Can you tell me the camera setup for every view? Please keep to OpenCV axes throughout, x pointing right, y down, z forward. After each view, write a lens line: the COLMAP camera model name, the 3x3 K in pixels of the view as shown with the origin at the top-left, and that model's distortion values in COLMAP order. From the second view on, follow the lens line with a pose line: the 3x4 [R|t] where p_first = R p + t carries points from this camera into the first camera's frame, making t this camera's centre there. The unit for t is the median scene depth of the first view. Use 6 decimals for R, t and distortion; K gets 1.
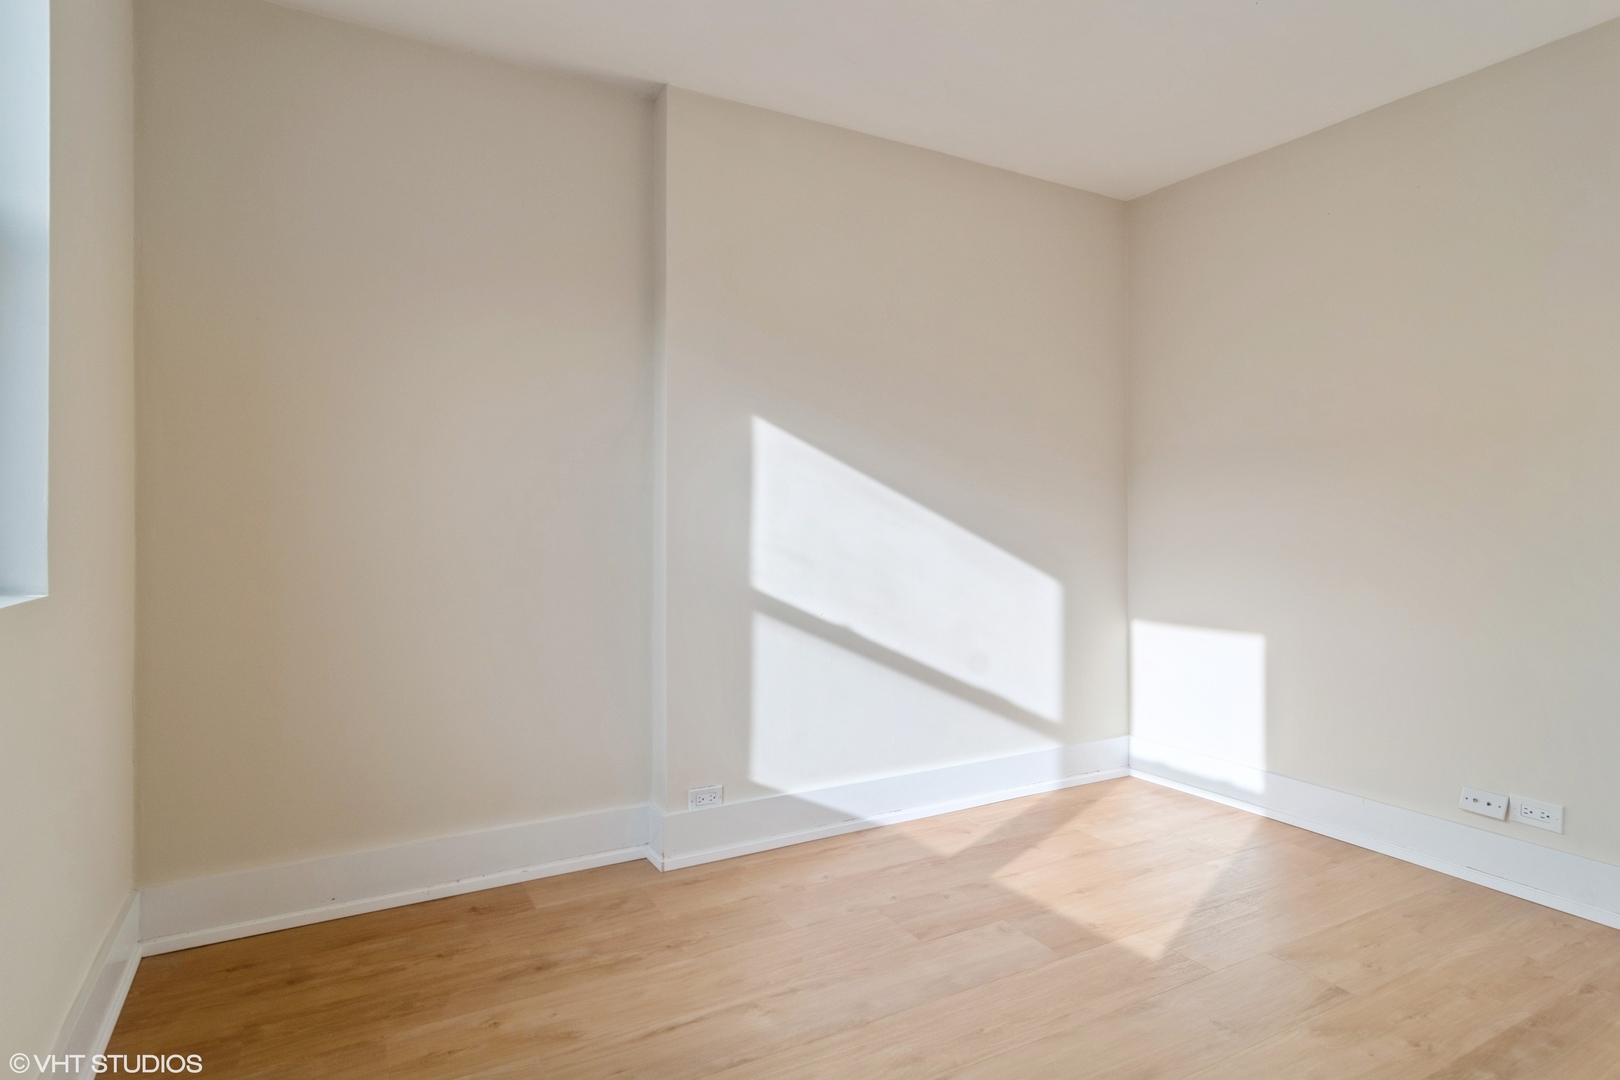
lens RADIAL K [[867.4, 0, 809.7], [0, 867.4, 511.0], [0, 0, 1]] dist [0.002825, -0.002941]
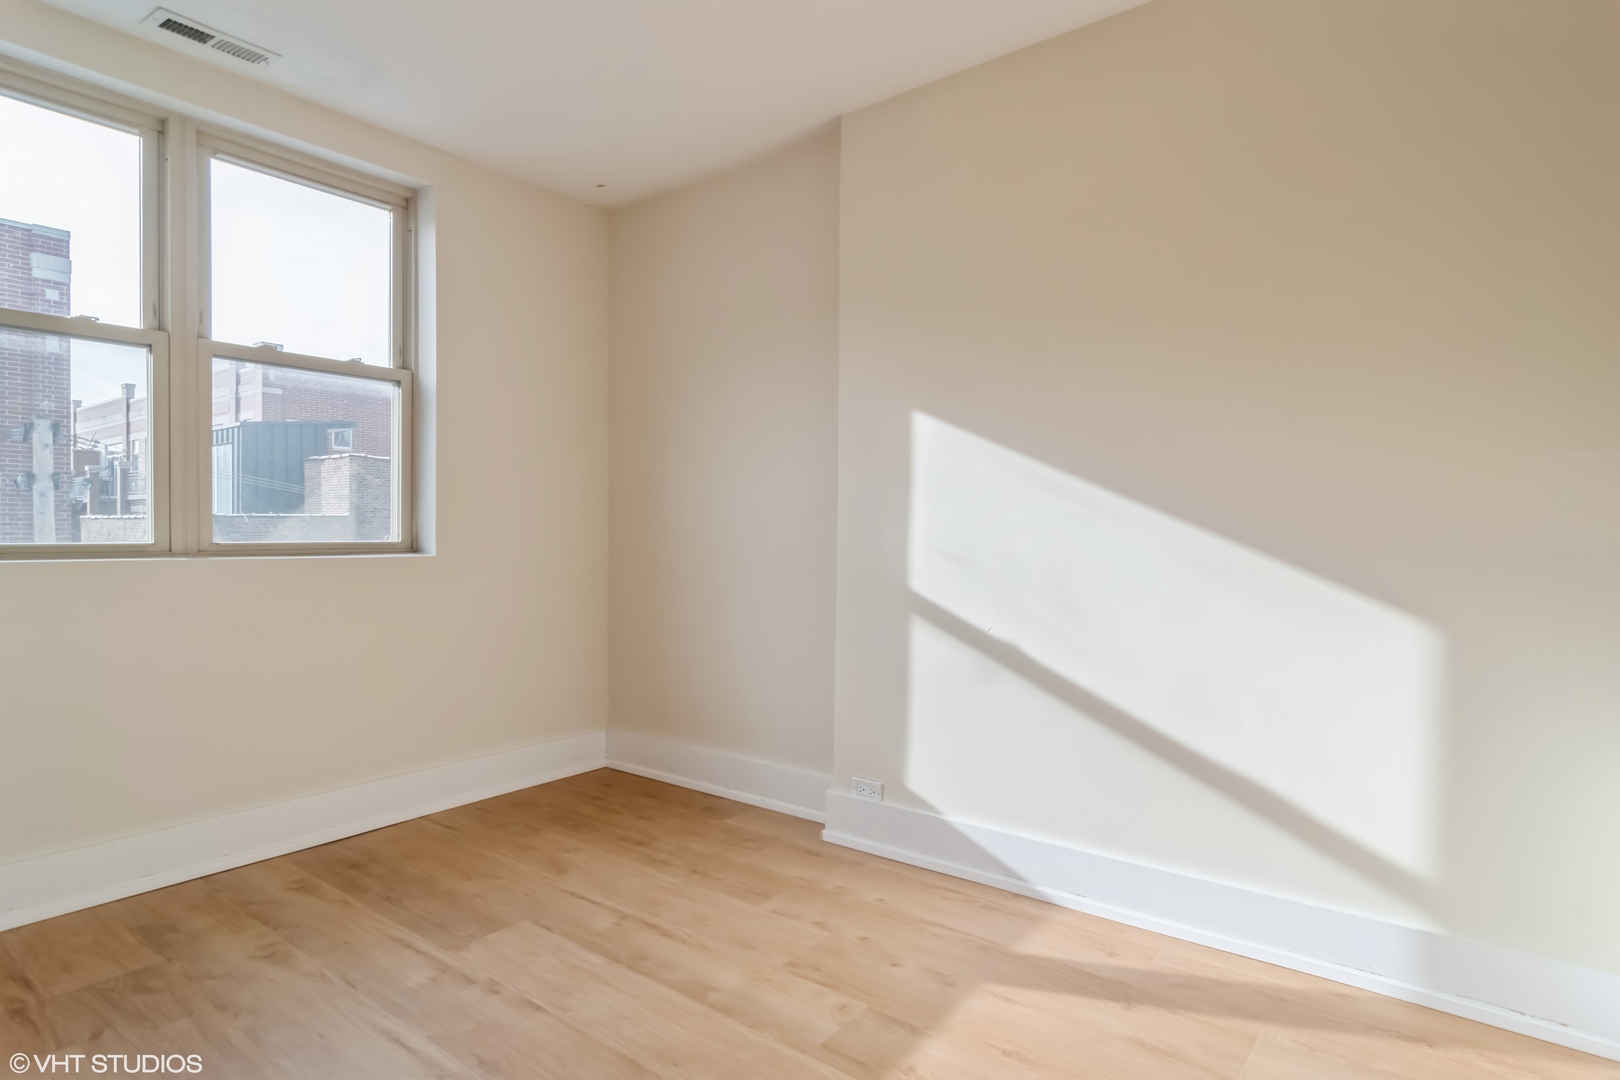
lens RADIAL K [[867.4, 0, 801.0], [0, 867.4, 530.8], [0, 0, 1]] dist [0.002825, -0.002941]
pose [[0.379343, -0.002958, -0.925251, 0.814086], [0.009422, 0.999955, 0.000666, 0.023106], [0.925208, -0.008970, 0.379354, 0.547471]]
